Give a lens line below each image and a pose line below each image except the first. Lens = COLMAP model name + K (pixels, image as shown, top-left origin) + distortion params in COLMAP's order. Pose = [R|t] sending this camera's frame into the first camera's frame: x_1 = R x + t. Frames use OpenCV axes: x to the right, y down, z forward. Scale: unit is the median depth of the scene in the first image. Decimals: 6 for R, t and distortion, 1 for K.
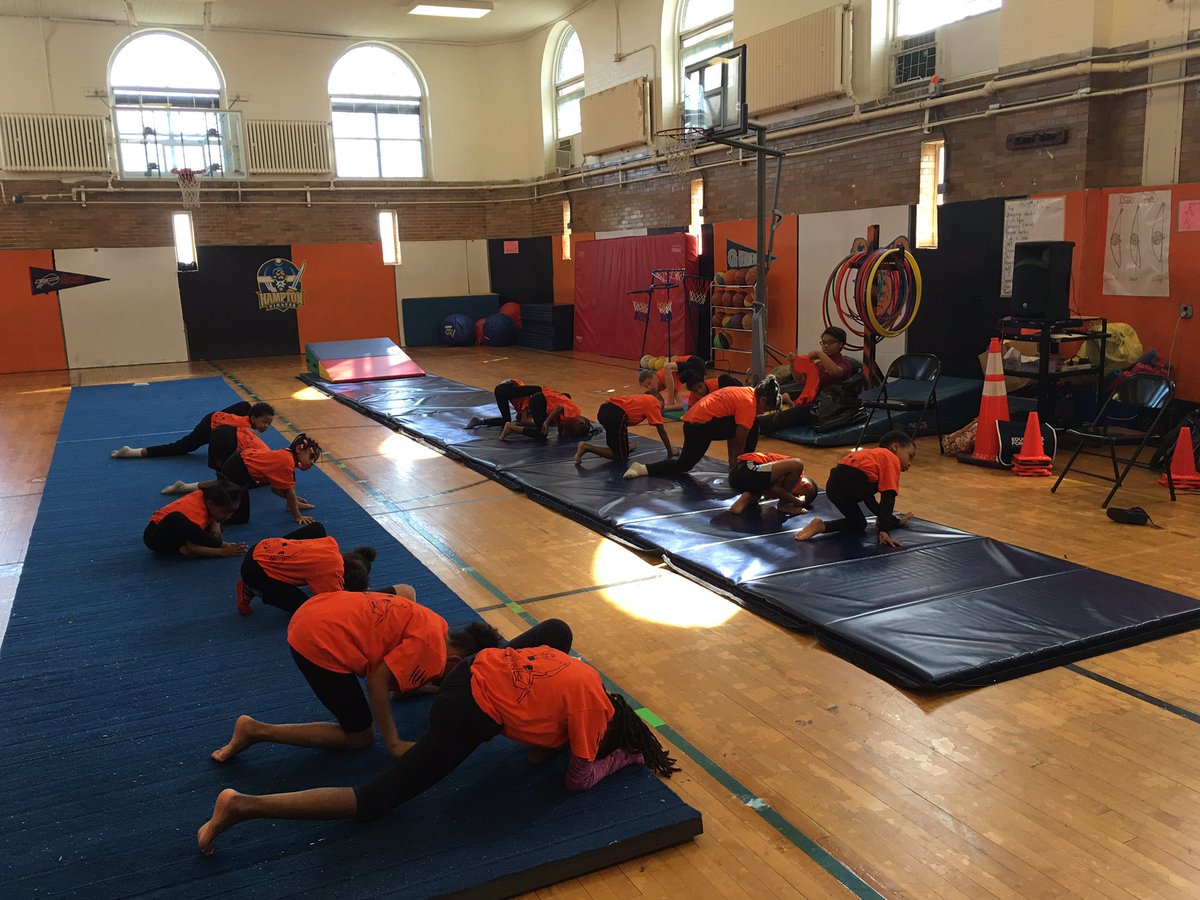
lens RADIAL K [[1035.0, 0, 591.2], [0, 1035.0, 451.9], [0, 0, 1]] dist [0.084483, -0.094955]
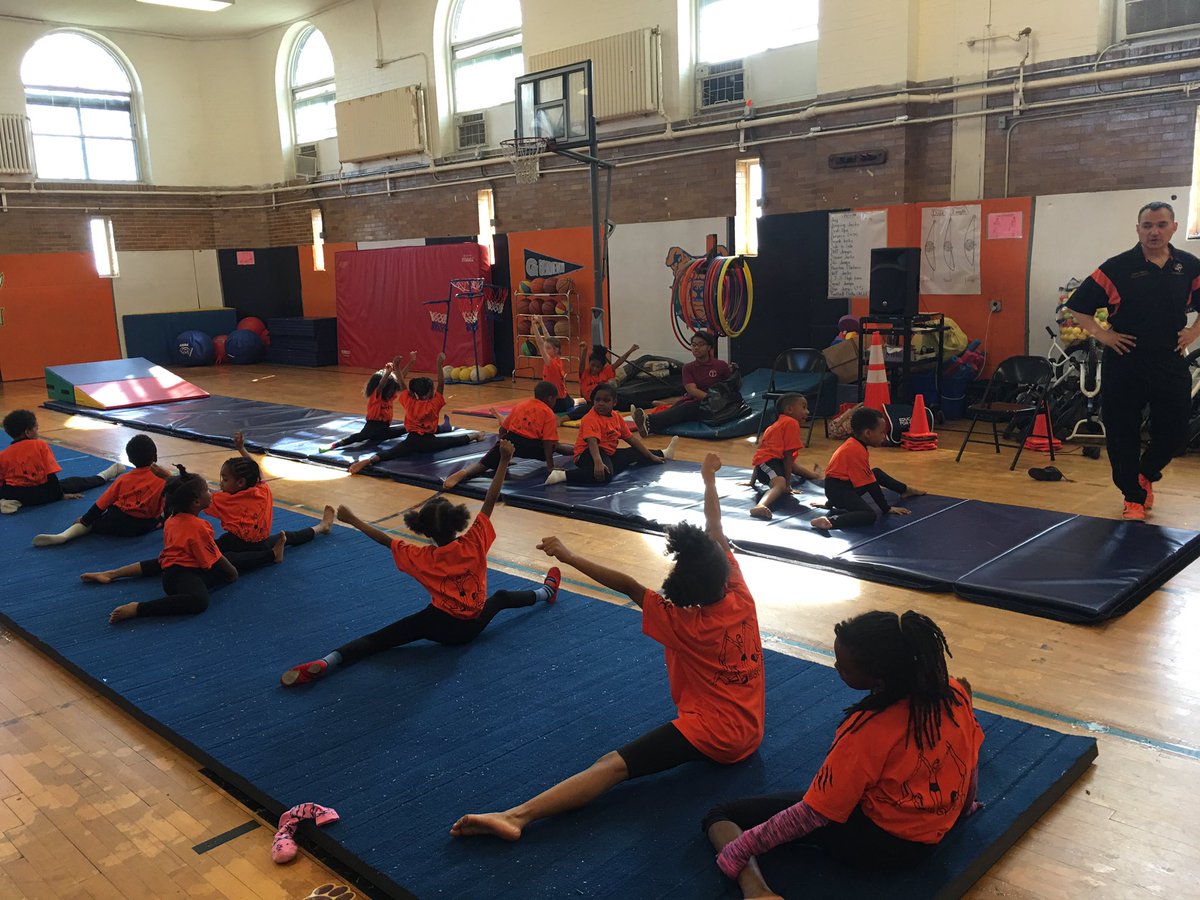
lens RADIAL K [[1035.0, 0, 599.5], [0, 1035.0, 452.1], [0, 0, 1]] dist [0.084483, -0.094955]
pose [[0.938101, -0.066987, 0.339822, -0.199486], [0.071752, 0.997421, -0.001463, 0.000857], [-0.338847, 0.025755, 0.940489, 0.029512]]
